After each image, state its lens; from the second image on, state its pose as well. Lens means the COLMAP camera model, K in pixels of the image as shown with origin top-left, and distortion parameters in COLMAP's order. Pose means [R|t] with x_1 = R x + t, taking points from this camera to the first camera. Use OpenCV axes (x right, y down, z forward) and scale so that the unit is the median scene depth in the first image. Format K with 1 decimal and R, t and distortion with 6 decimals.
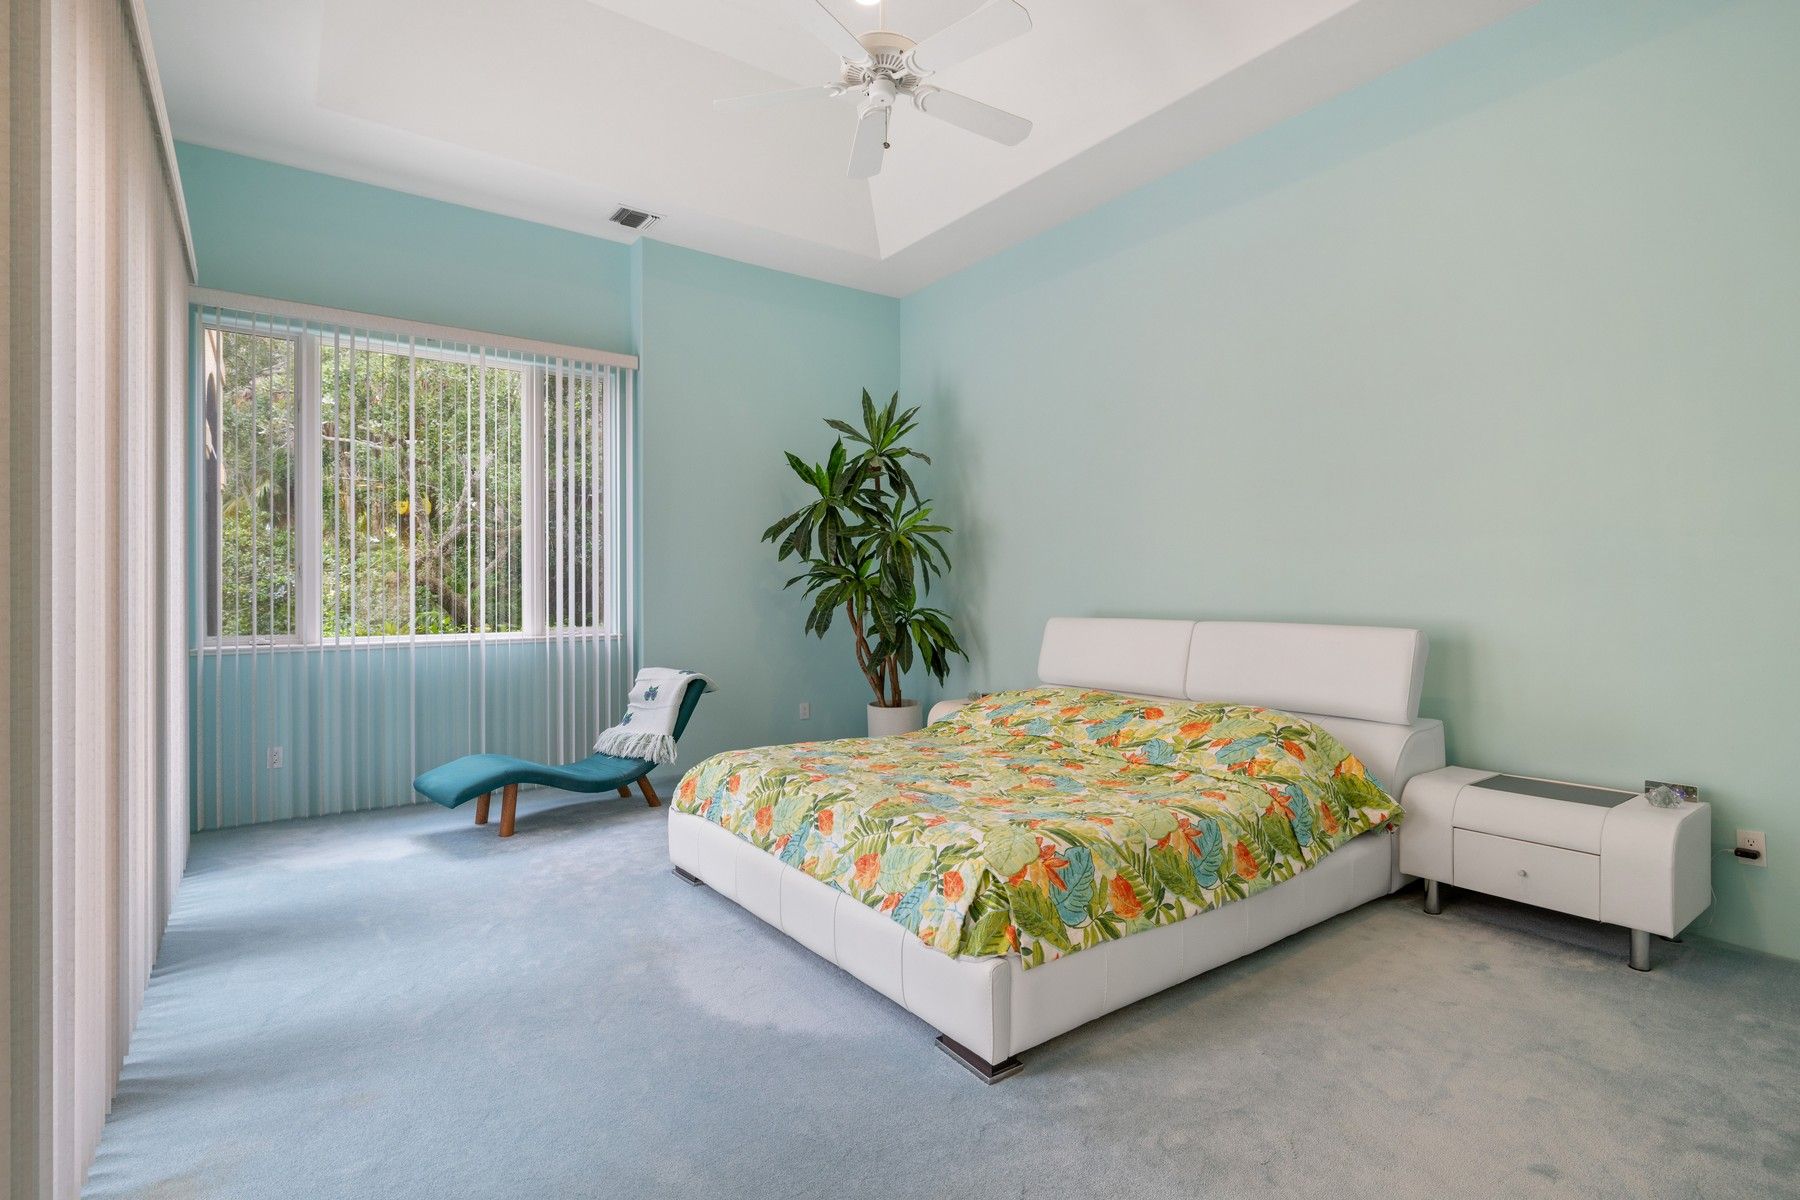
lens RADIAL K [[876.3, 0, 900.5], [0, 876.3, 597.3], [0, 0, 1]] dist [-0.000671, 0.000015]
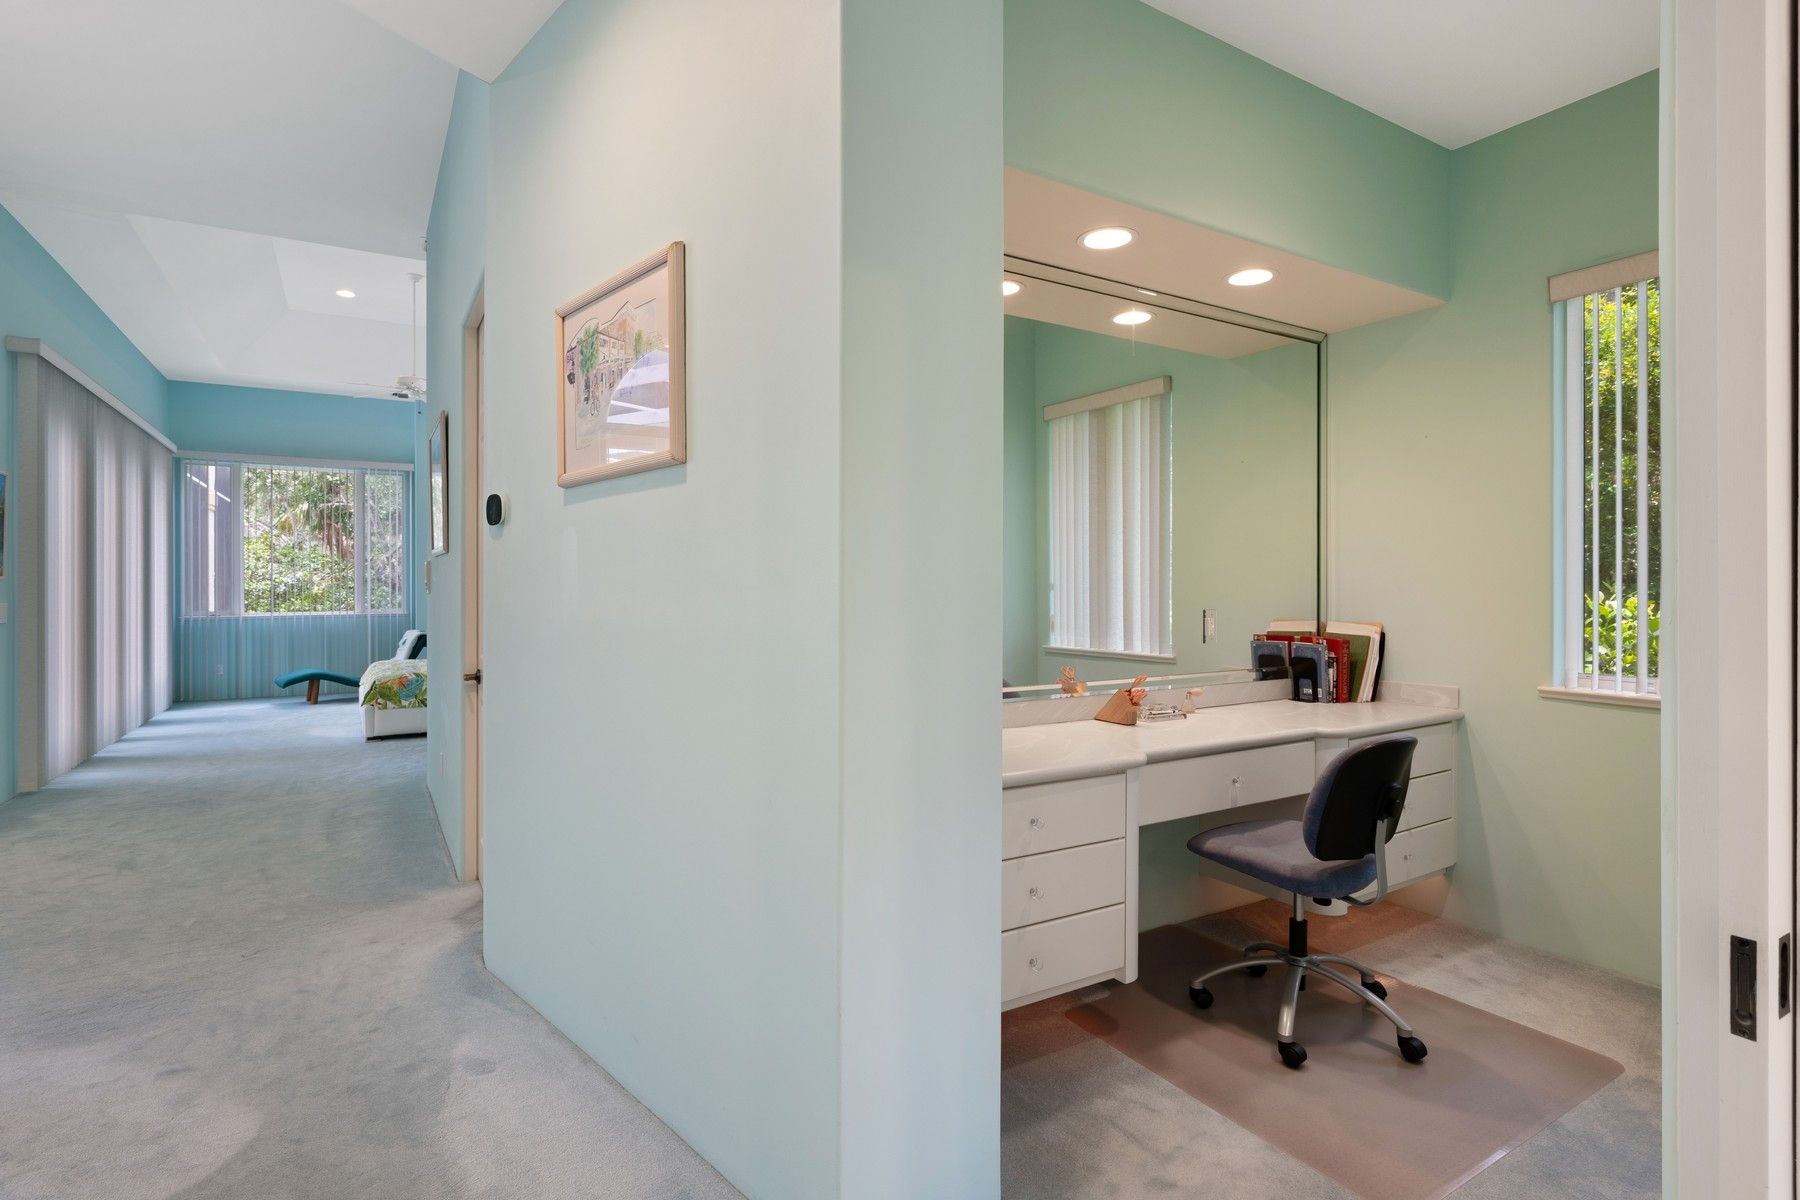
lens RADIAL K [[876.3, 0, 898.6], [0, 876.3, 594.3], [0, 0, 1]] dist [-0.000671, 0.000015]
pose [[0.997272, 0.001738, -0.073790, 1.093470], [-0.001238, 0.999976, 0.006819, -0.014011], [0.073801, -0.006709, 0.997250, -0.998749]]
